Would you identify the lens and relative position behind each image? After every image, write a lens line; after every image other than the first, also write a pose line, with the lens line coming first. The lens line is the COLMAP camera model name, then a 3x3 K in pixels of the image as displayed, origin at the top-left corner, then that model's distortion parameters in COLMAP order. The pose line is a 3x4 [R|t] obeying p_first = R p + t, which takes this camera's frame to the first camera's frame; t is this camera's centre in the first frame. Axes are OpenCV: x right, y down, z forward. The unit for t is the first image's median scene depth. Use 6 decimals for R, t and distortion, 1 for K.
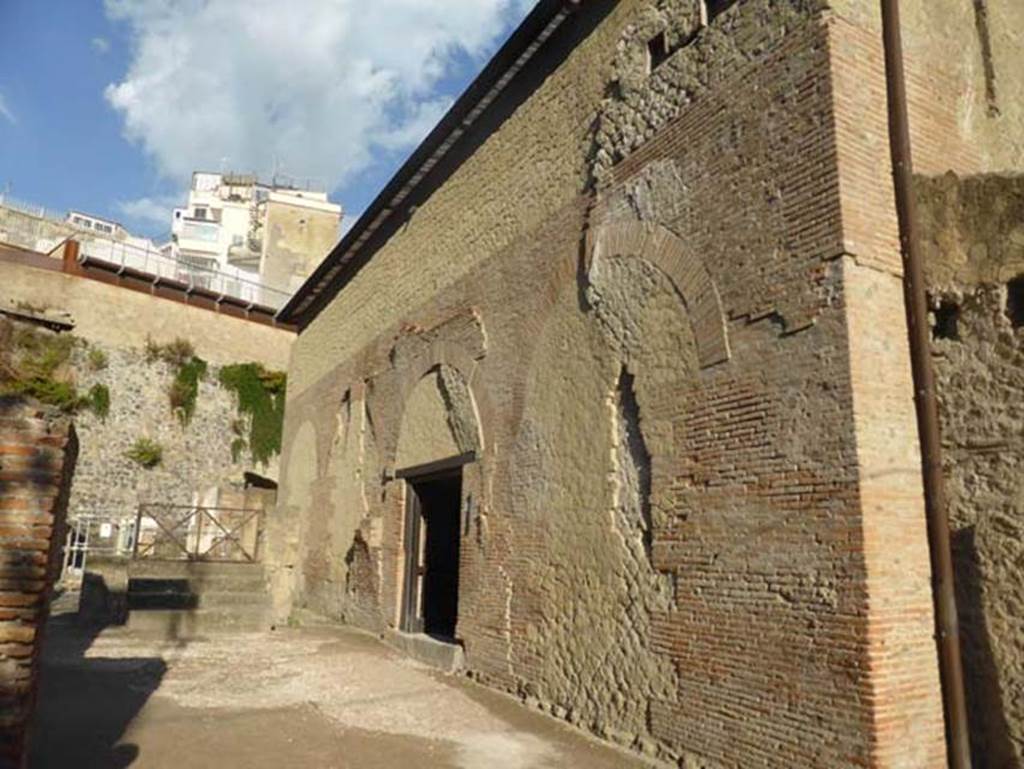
lens RADIAL K [[739.7, 0, 537.0], [0, 739.7, 383.8], [0, 0, 1]] dist [-0.040632, -0.000899]
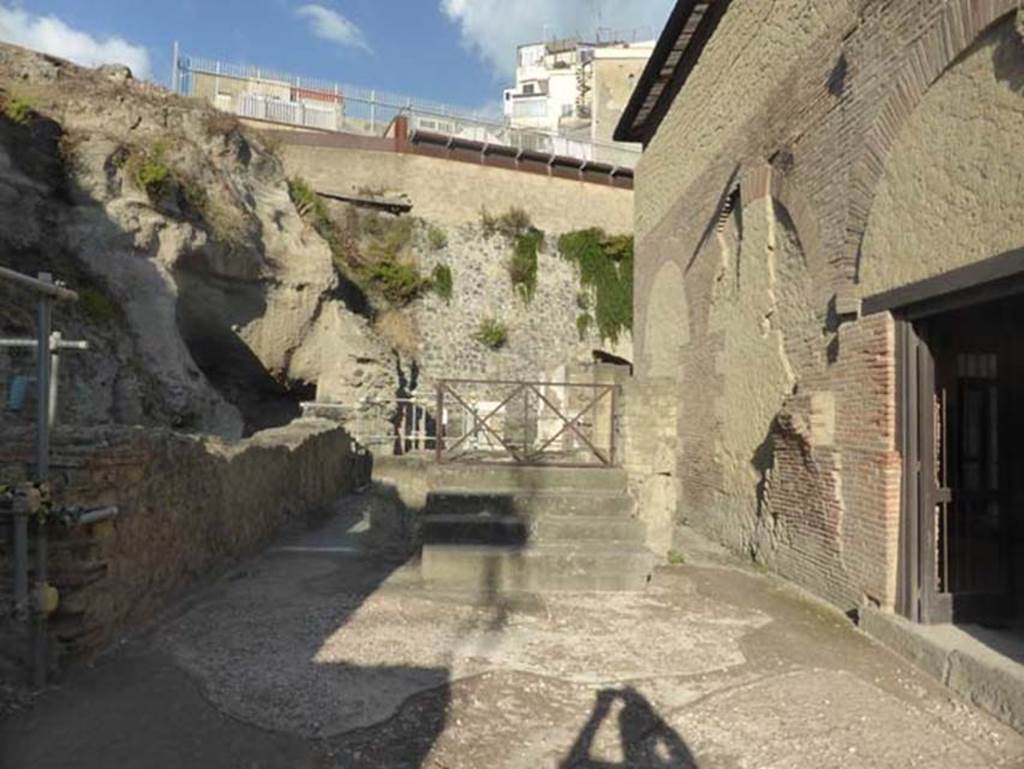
lens RADIAL K [[739.7, 0, 537.0], [0, 739.7, 383.8], [0, 0, 1]] dist [-0.040632, -0.000899]
pose [[0.897309, -0.021754, -0.440867, -0.066721], [0.091163, 0.986385, 0.136874, 0.033336], [0.431887, -0.163009, 0.887075, 0.174350]]
